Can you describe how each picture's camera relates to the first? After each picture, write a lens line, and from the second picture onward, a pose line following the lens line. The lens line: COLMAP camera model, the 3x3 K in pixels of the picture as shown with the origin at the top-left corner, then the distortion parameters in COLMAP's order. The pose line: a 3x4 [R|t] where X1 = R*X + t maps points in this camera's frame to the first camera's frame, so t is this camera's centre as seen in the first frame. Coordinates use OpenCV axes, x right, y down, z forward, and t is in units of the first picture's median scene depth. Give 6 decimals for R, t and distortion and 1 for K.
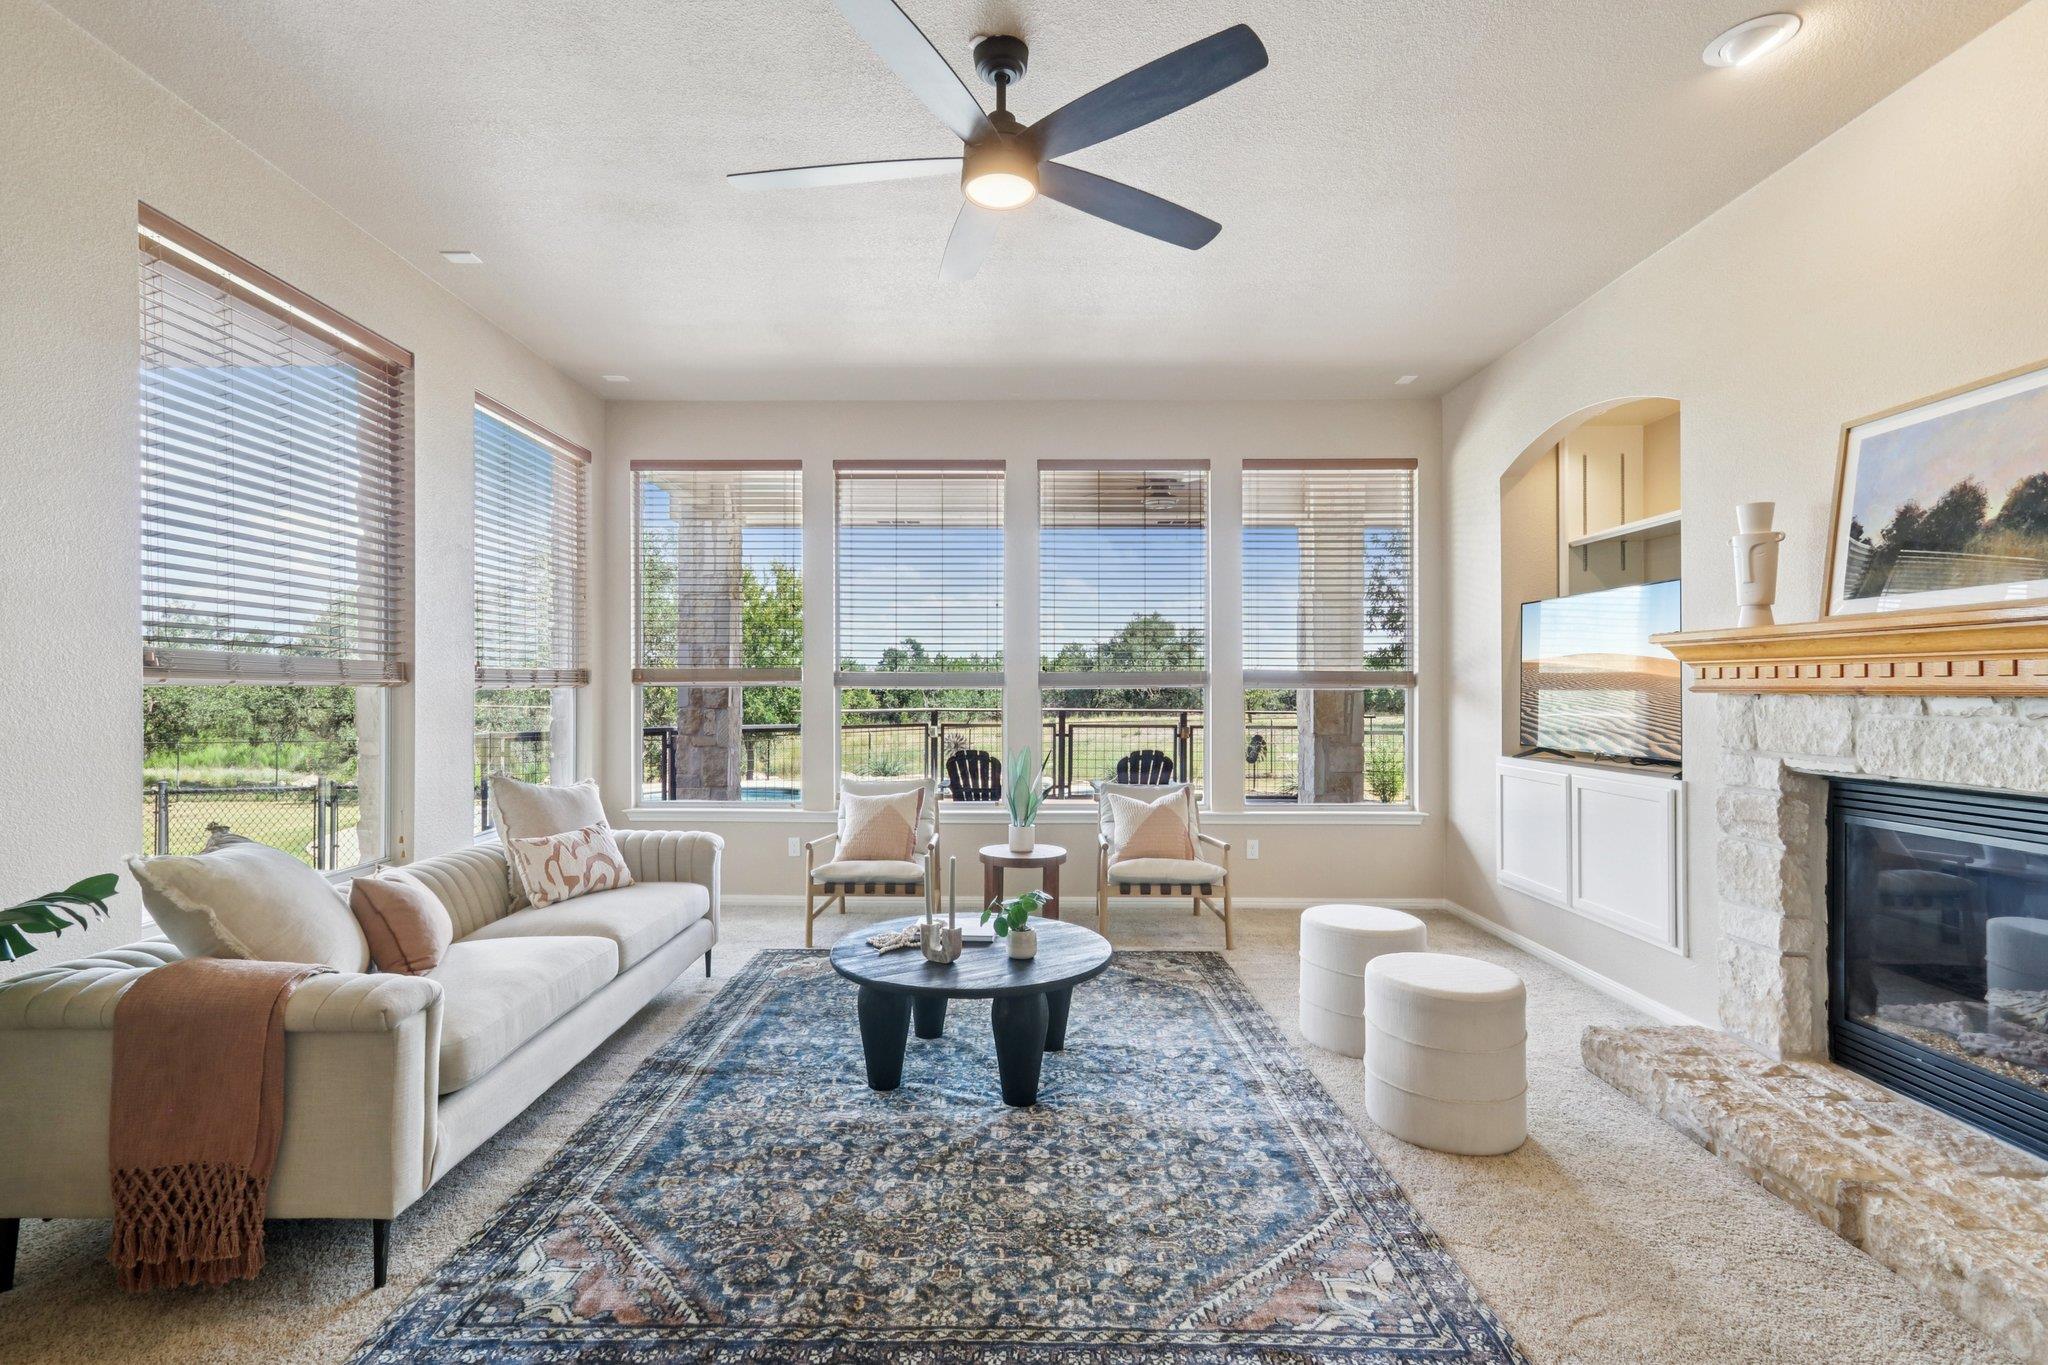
lens RADIAL K [[948.5, 0, 1019.9], [0, 948.5, 683.9], [0, 0, 1]] dist [0.012002, 0.002741]
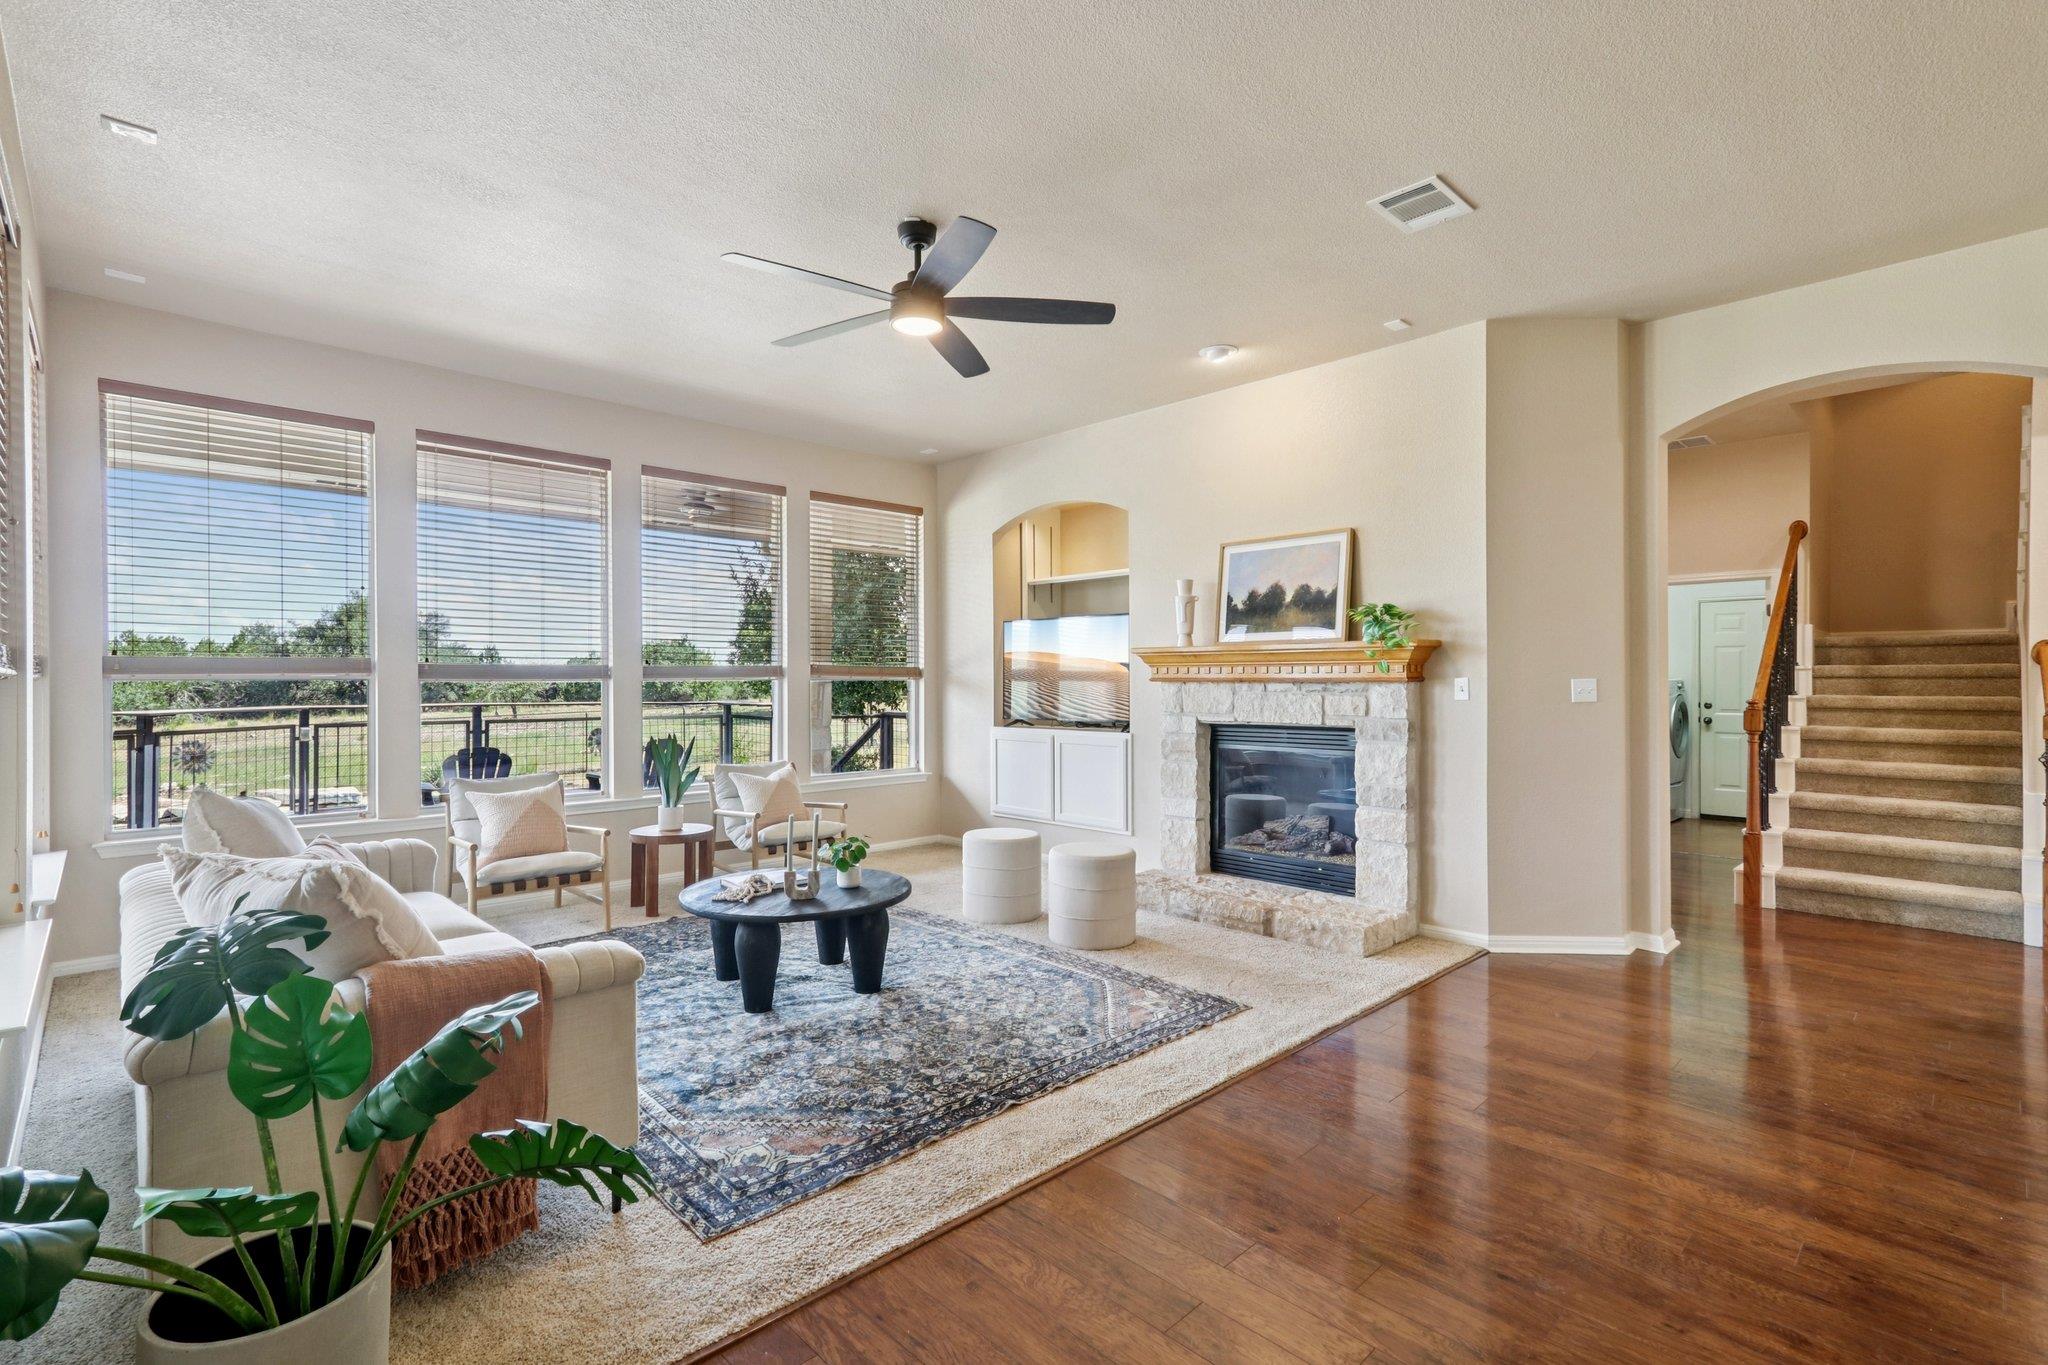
lens RADIAL K [[948.5, 0, 1020.8], [0, 948.5, 680.3], [0, 0, 1]] dist [0.012002, 0.002741]
pose [[0.712673, -0.003265, 0.701489, -0.770032], [-0.000015, 0.999989, 0.004669, -0.001612], [-0.701497, -0.003338, 0.712665, -0.093027]]
